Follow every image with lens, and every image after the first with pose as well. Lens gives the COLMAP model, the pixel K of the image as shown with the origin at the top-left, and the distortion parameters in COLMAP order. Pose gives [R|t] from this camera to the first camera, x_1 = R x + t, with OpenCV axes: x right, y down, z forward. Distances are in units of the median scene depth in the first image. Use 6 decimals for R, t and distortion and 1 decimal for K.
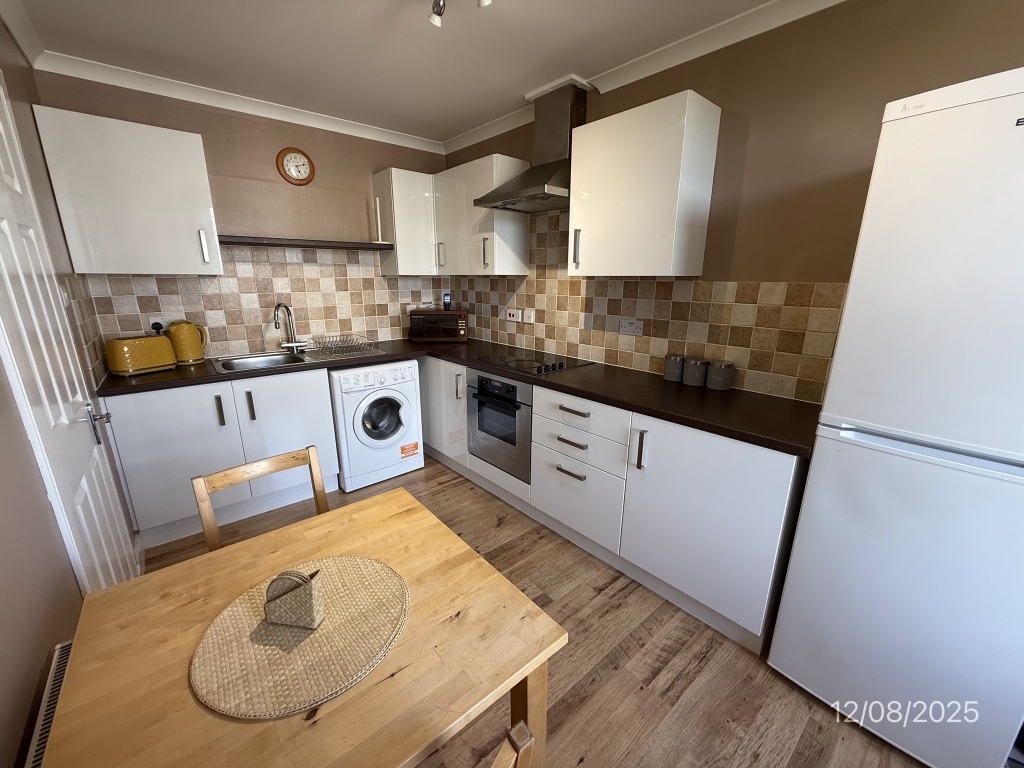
lens RADIAL K [[406.2, 0, 512.0], [0, 406.2, 384.0], [0, 0, 1]] dist [0.002352, -0.000318]
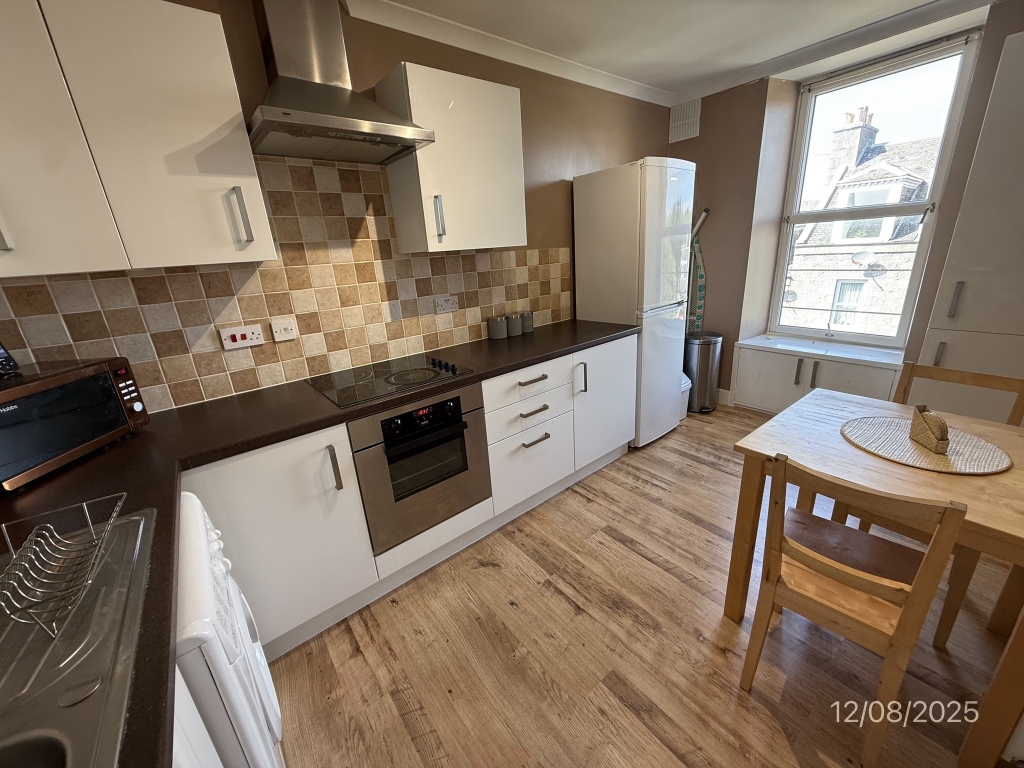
lens RADIAL K [[406.2, 0, 512.0], [0, 406.2, 384.0], [0, 0, 1]] dist [0.002352, -0.000318]
pose [[0.036911, -0.321493, 0.946192, -0.624787], [0.318145, 0.901353, 0.293847, -0.184966], [-0.947323, 0.290180, 0.135551, 0.699257]]
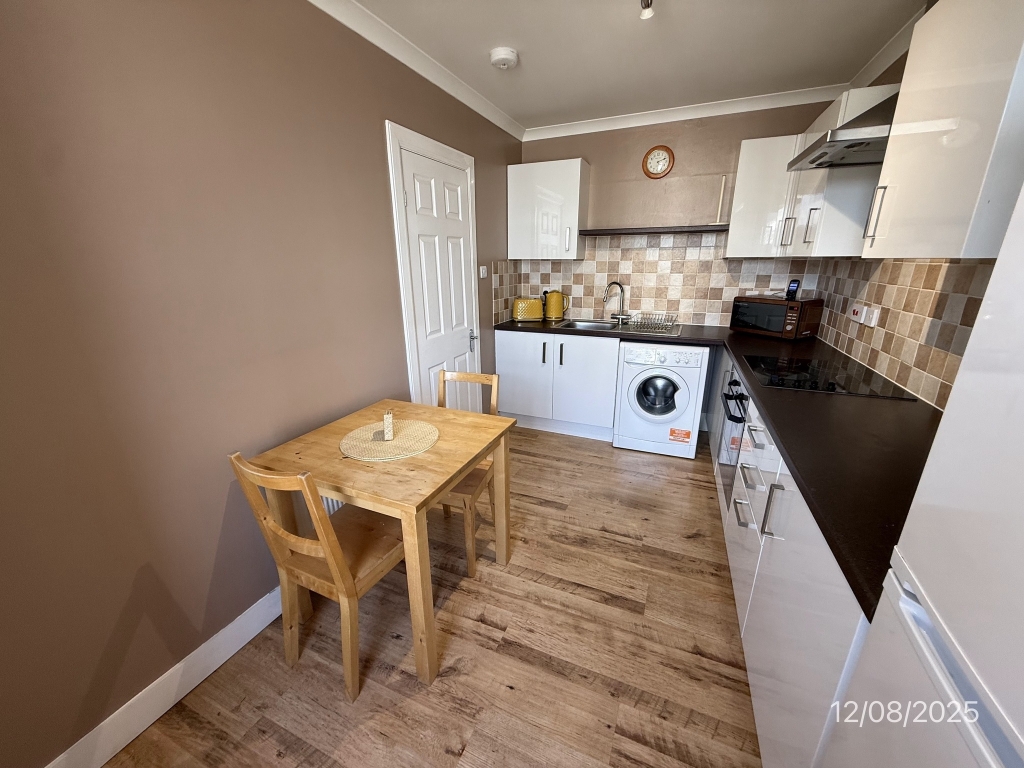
lens RADIAL K [[406.2, 0, 512.0], [0, 406.2, 384.0], [0, 0, 1]] dist [0.002352, -0.000318]
pose [[0.447102, 0.258357, -0.856360, 0.443143], [-0.221042, 0.959599, 0.174099, -0.047093], [0.866741, 0.111451, 0.486146, 0.164742]]
